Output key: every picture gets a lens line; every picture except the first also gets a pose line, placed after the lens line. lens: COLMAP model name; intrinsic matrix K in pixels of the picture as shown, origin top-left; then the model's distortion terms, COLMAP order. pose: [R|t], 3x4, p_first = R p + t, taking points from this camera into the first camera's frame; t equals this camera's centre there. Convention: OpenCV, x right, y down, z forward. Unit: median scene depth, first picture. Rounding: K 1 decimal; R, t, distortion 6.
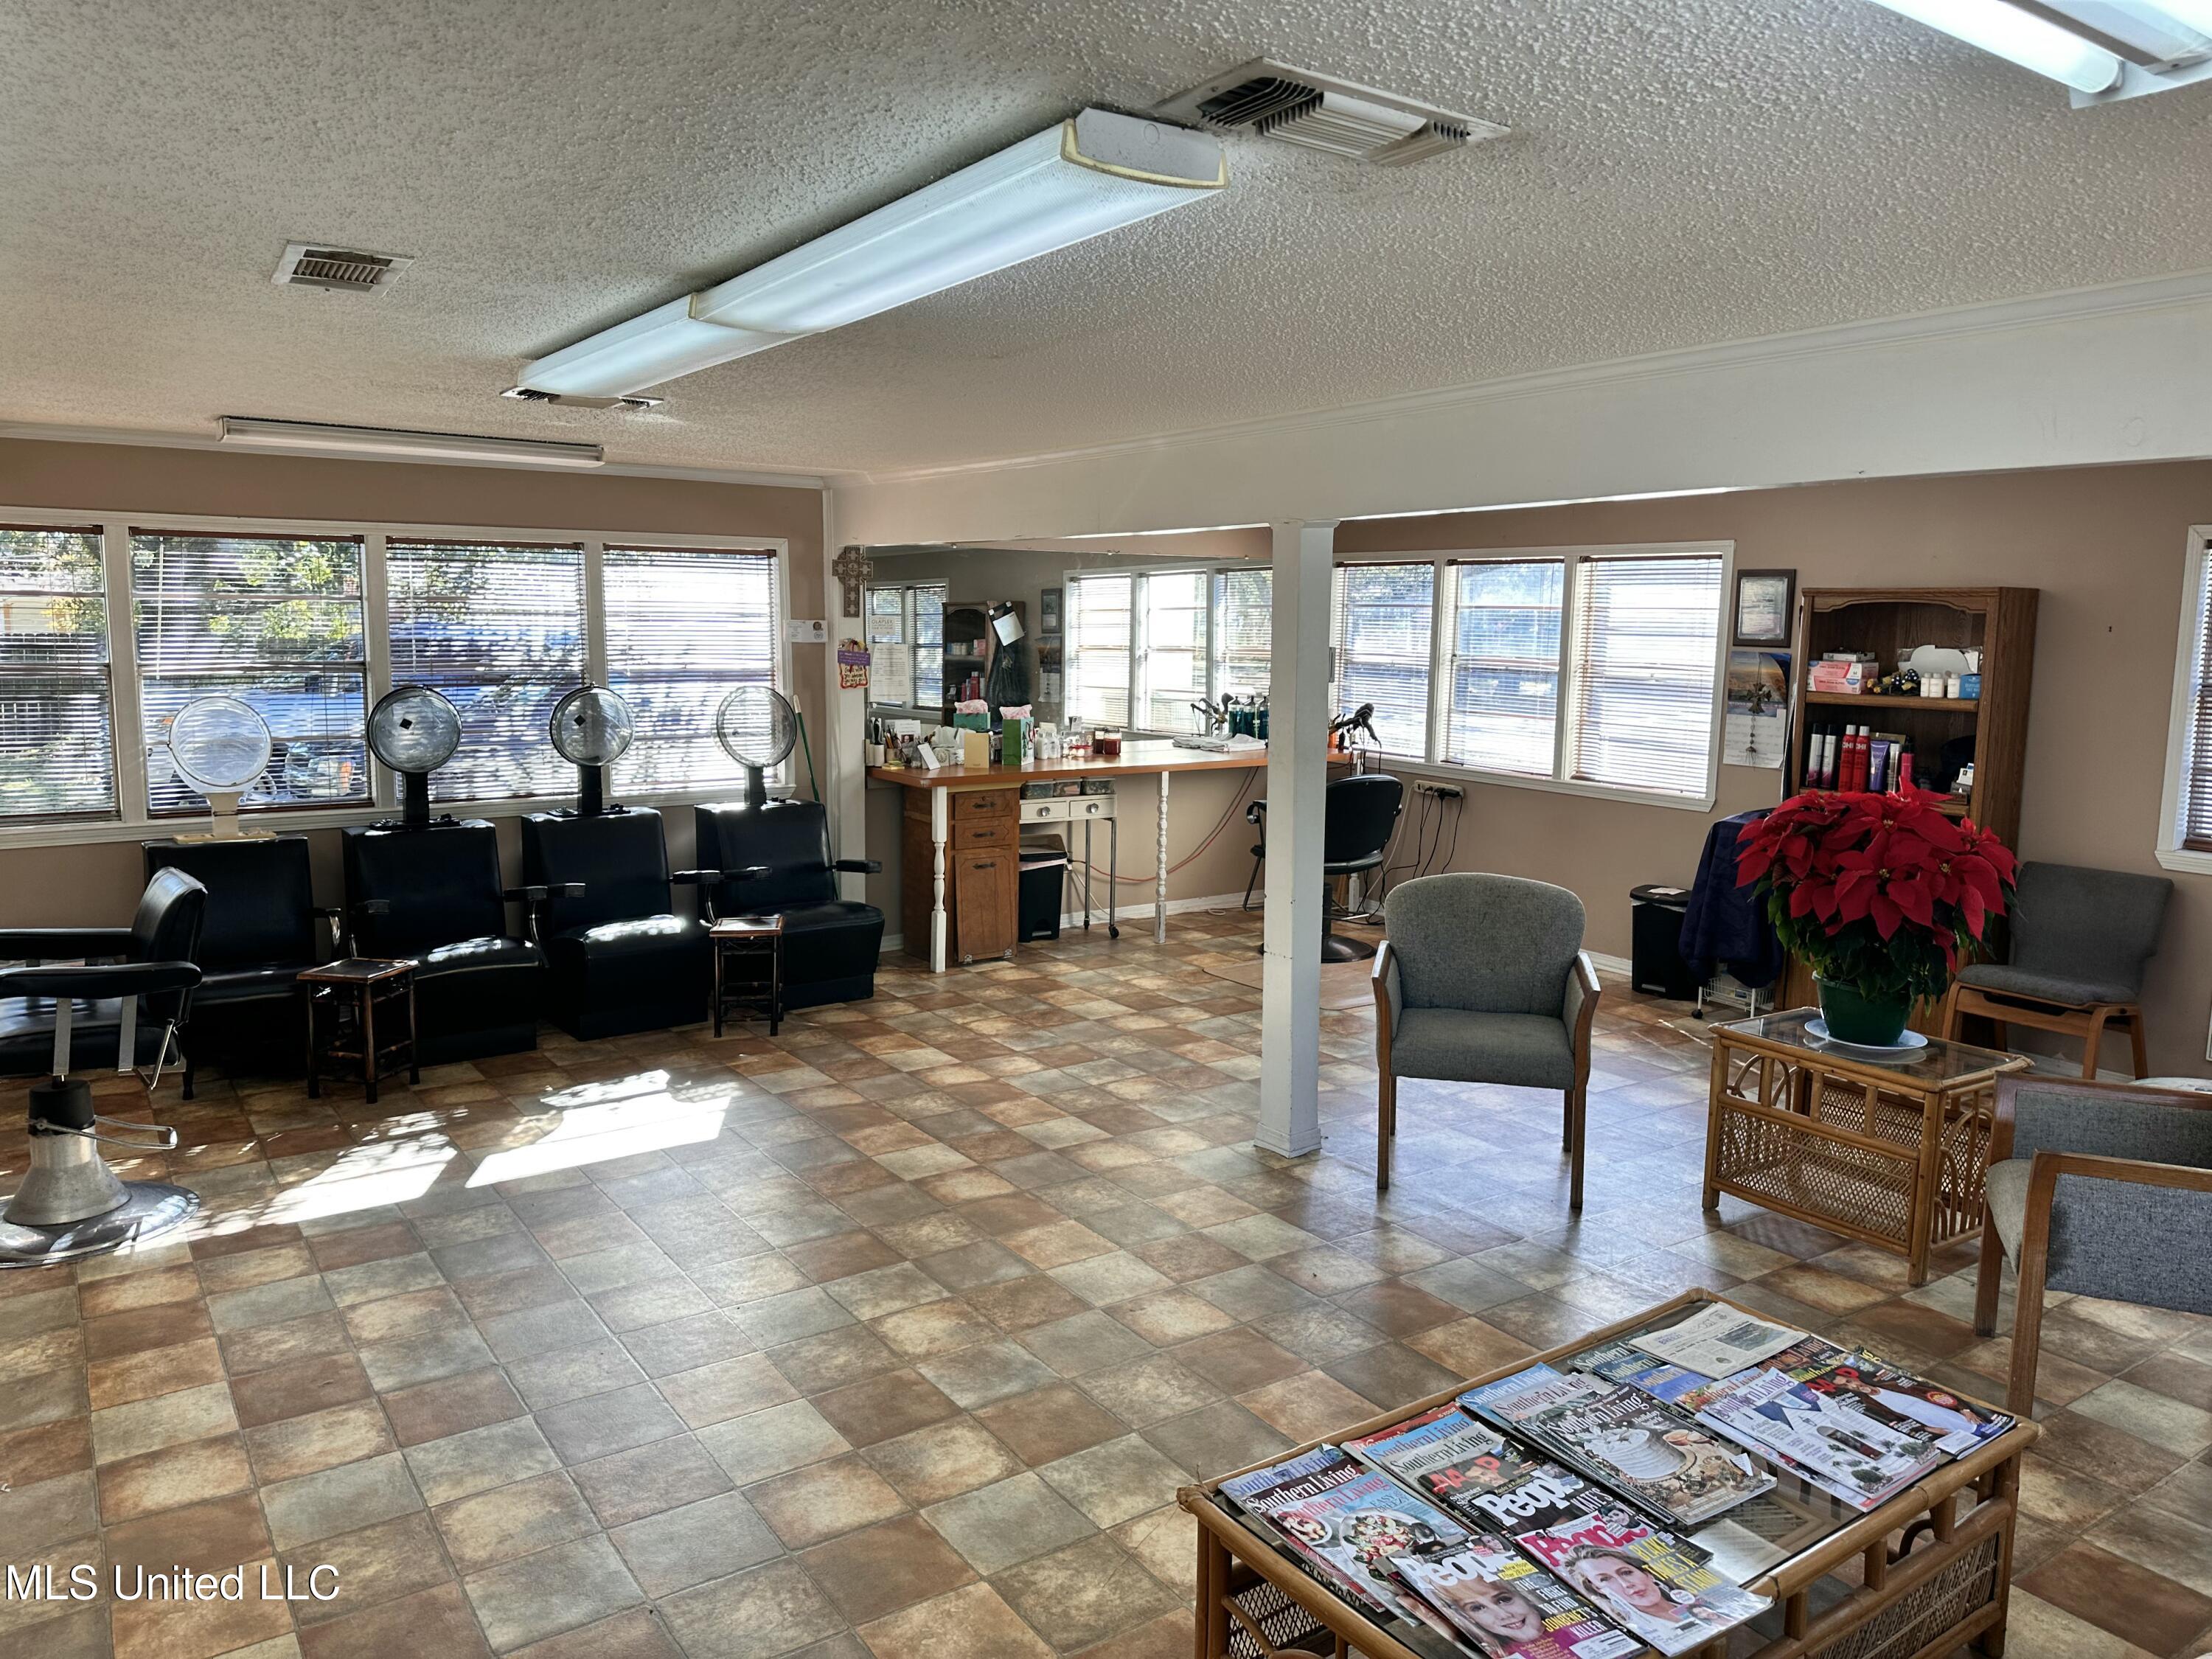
lens RADIAL K [[1539.1, 0, 1122.6], [0, 1539.1, 808.7], [0, 0, 1]] dist [0.086043, -0.096197]
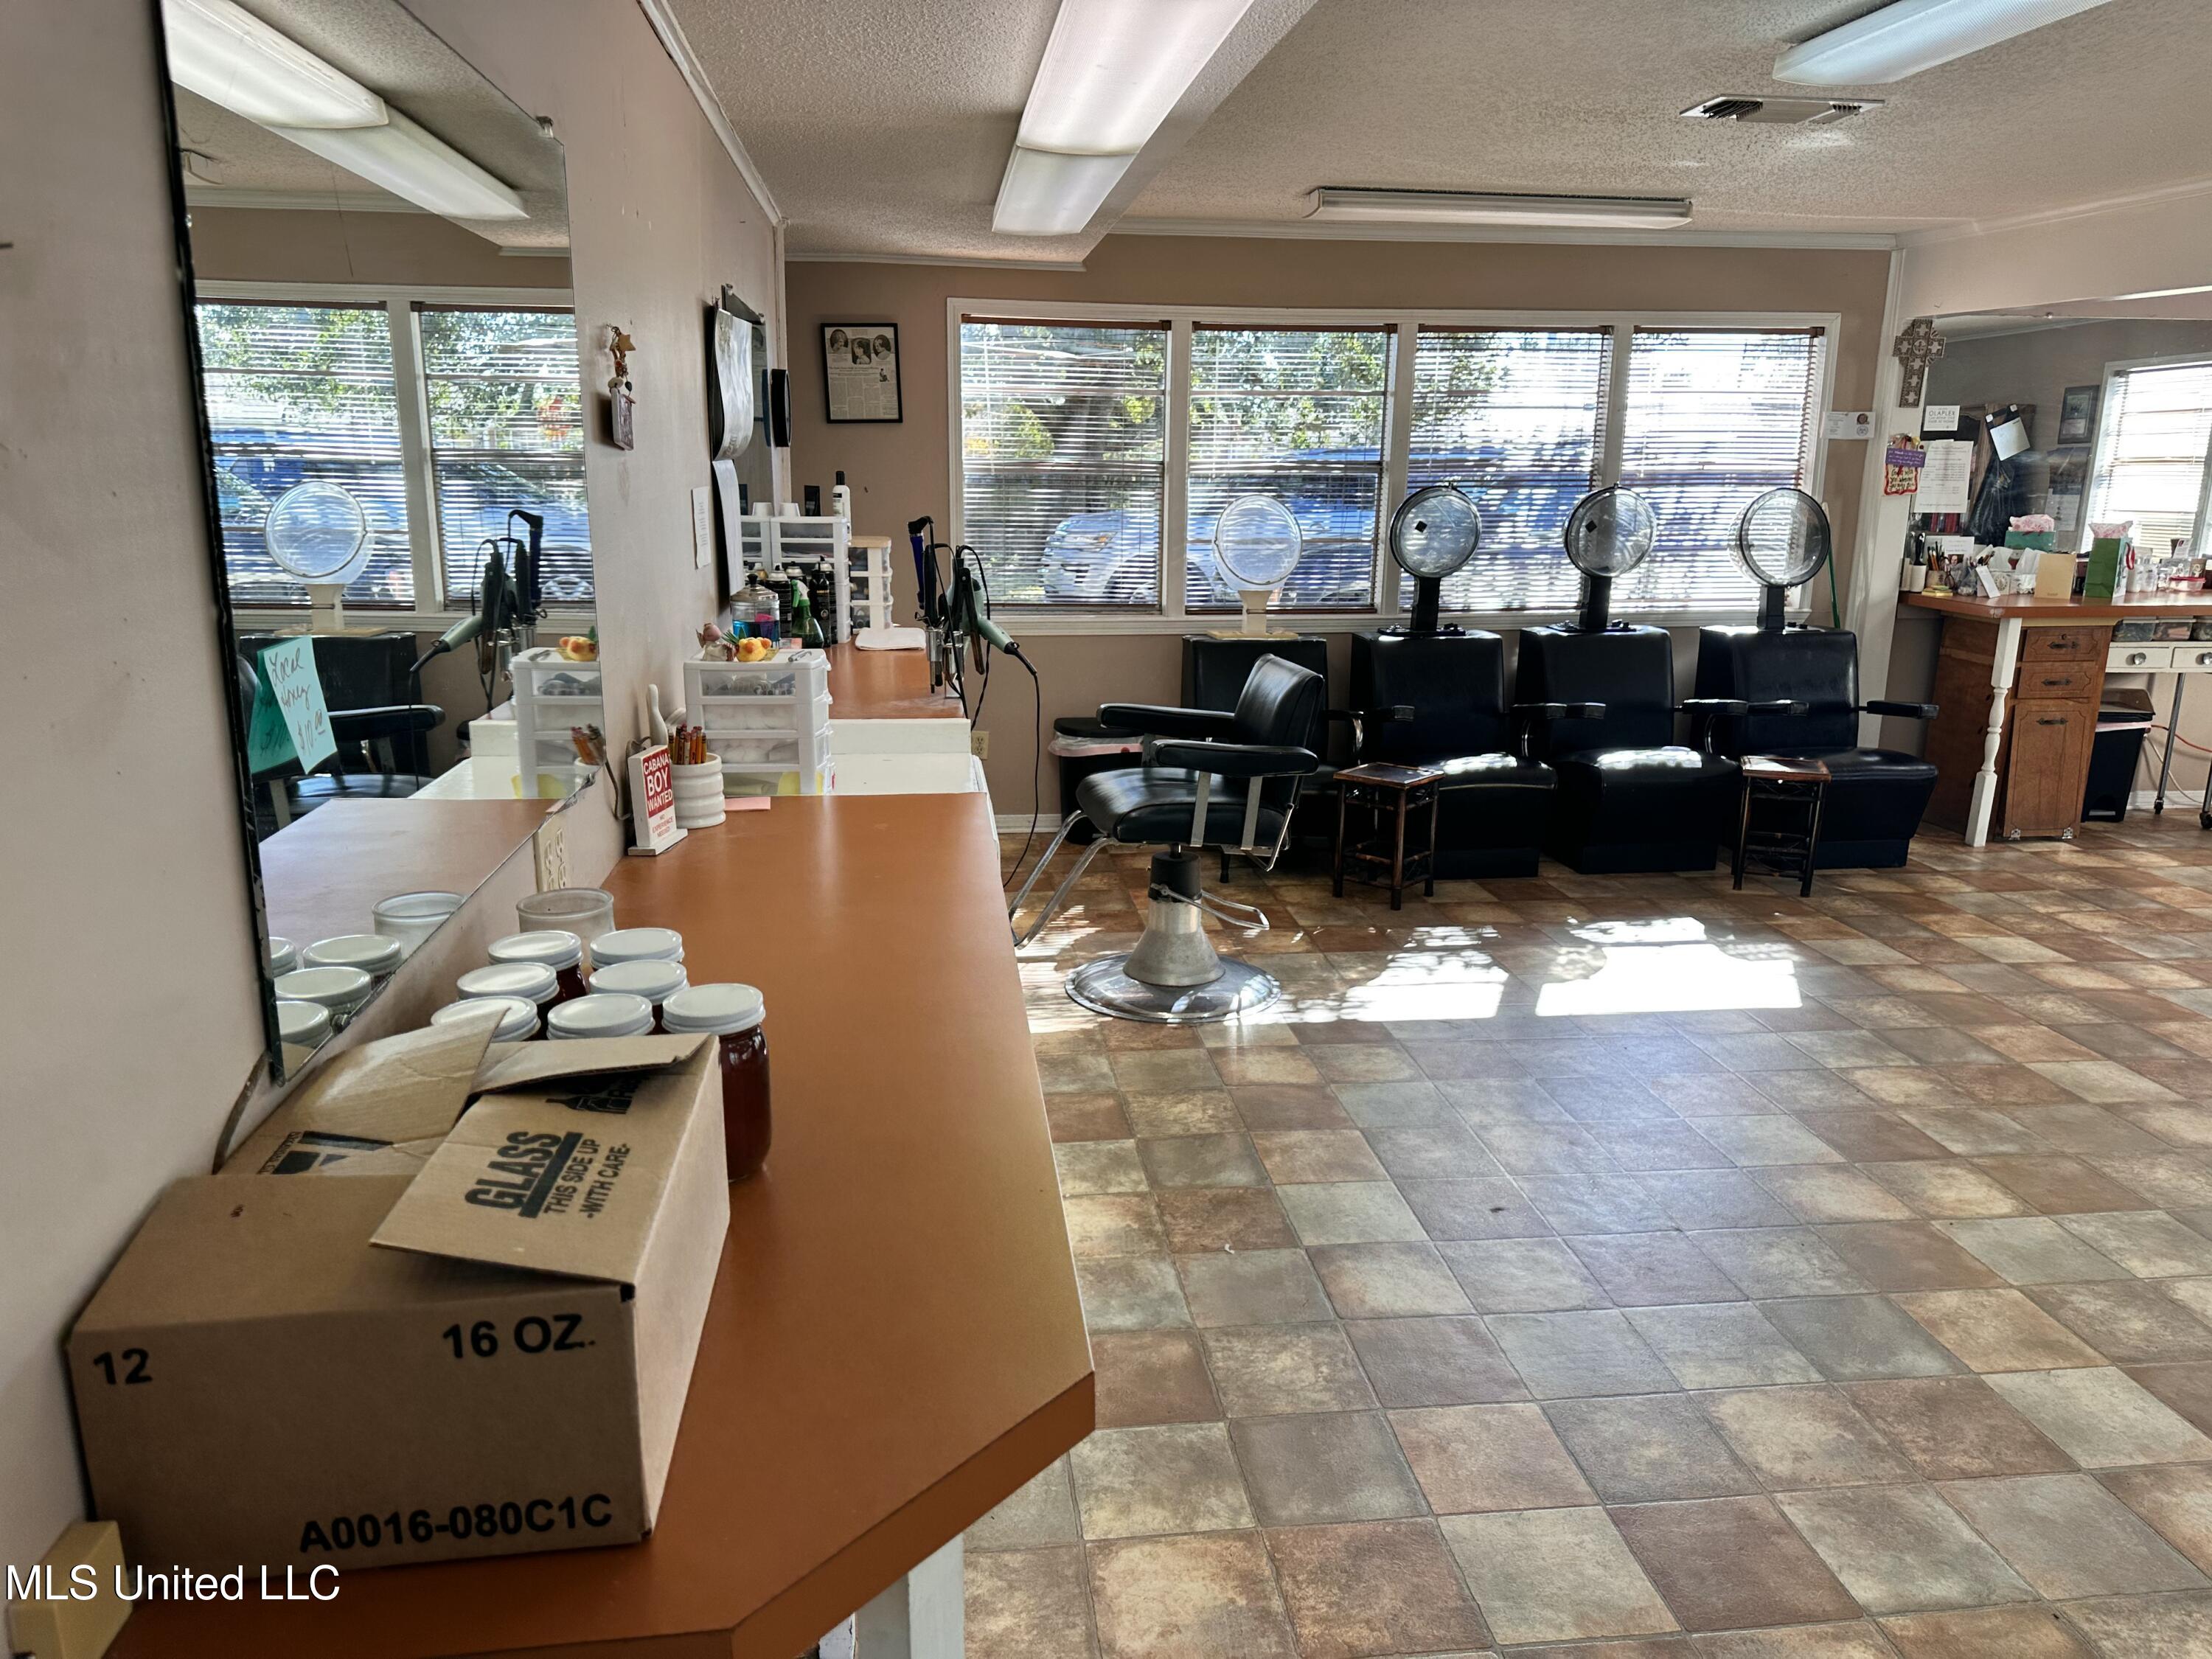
lens RADIAL K [[1539.1, 0, 1103.3], [0, 1539.1, 817.5], [0, 0, 1]] dist [0.086043, -0.096197]
pose [[0.882294, 0.105667, -0.458686, -0.176120], [-0.057510, 0.991375, 0.117760, 0.022982], [0.467173, -0.077519, 0.880761, 0.052905]]
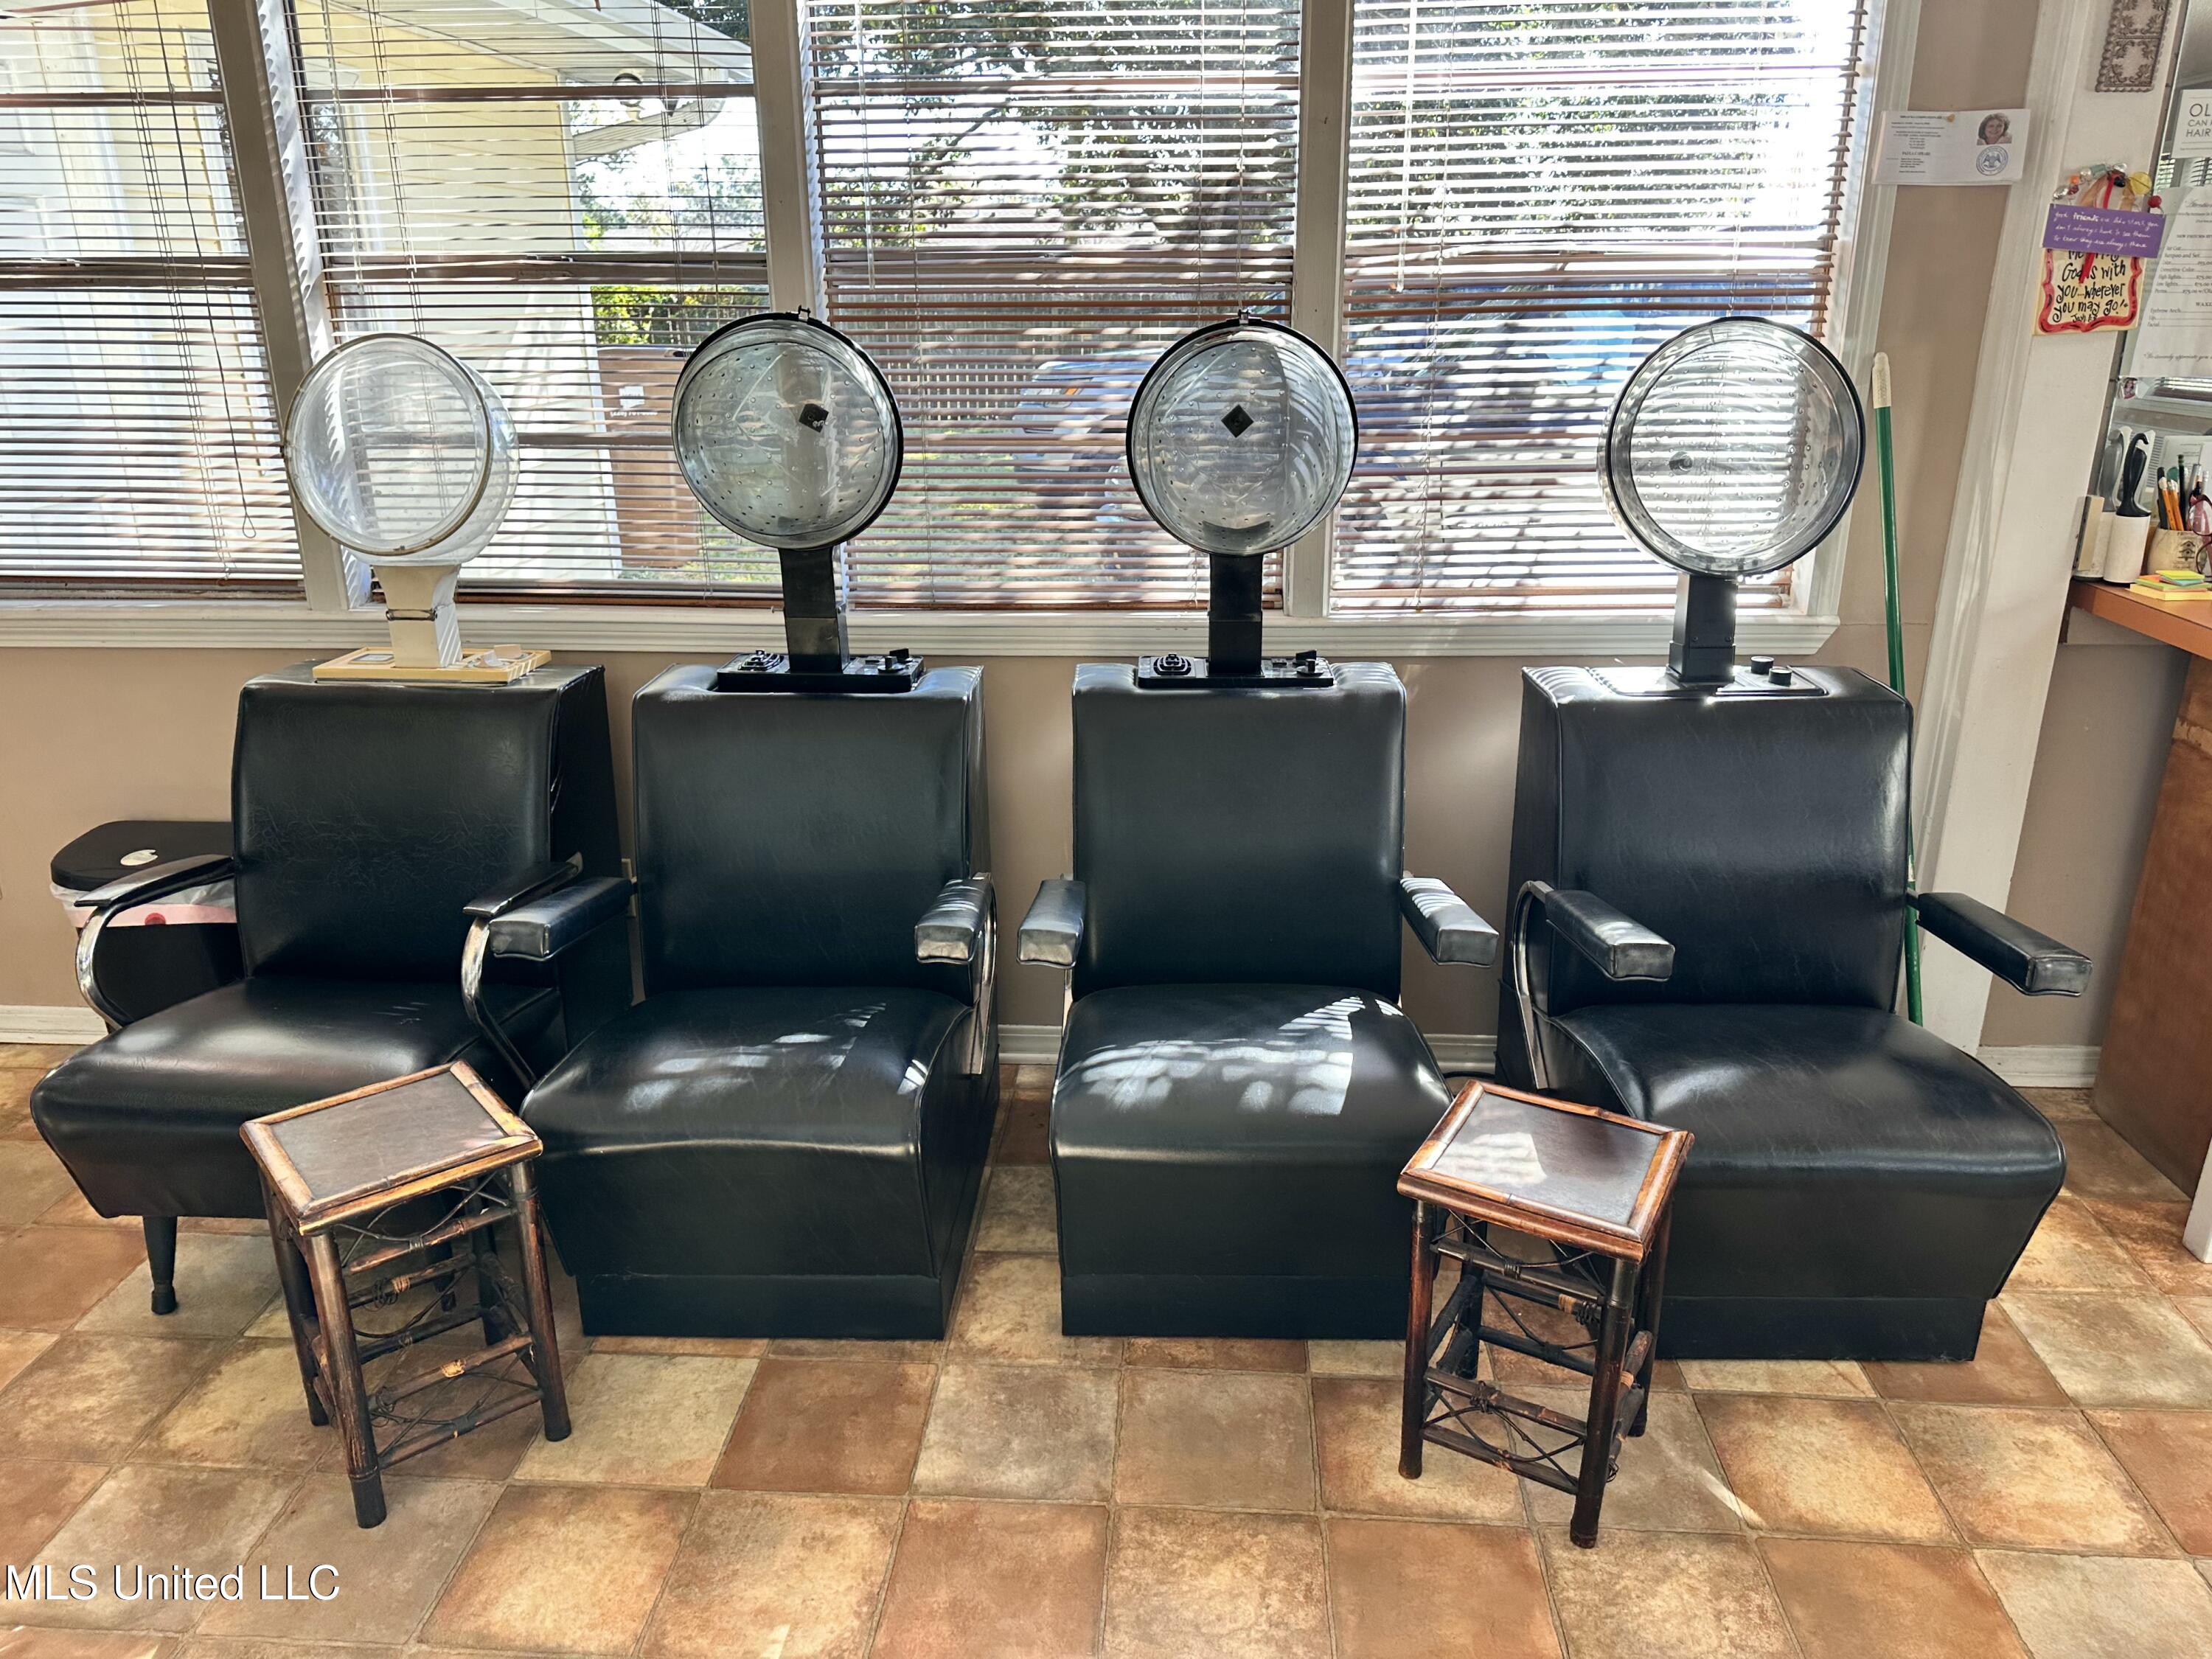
lens RADIAL K [[1586.6, 0, 1118.0], [0, 1586.6, 806.9], [0, 0, 1]] dist [0.017937, -0.002002]
pose [[0.784573, 0.186561, -0.591304, -0.139808], [-0.059863, 0.971997, 0.227243, -0.055064], [0.617140, -0.142891, 0.773771, 0.726584]]
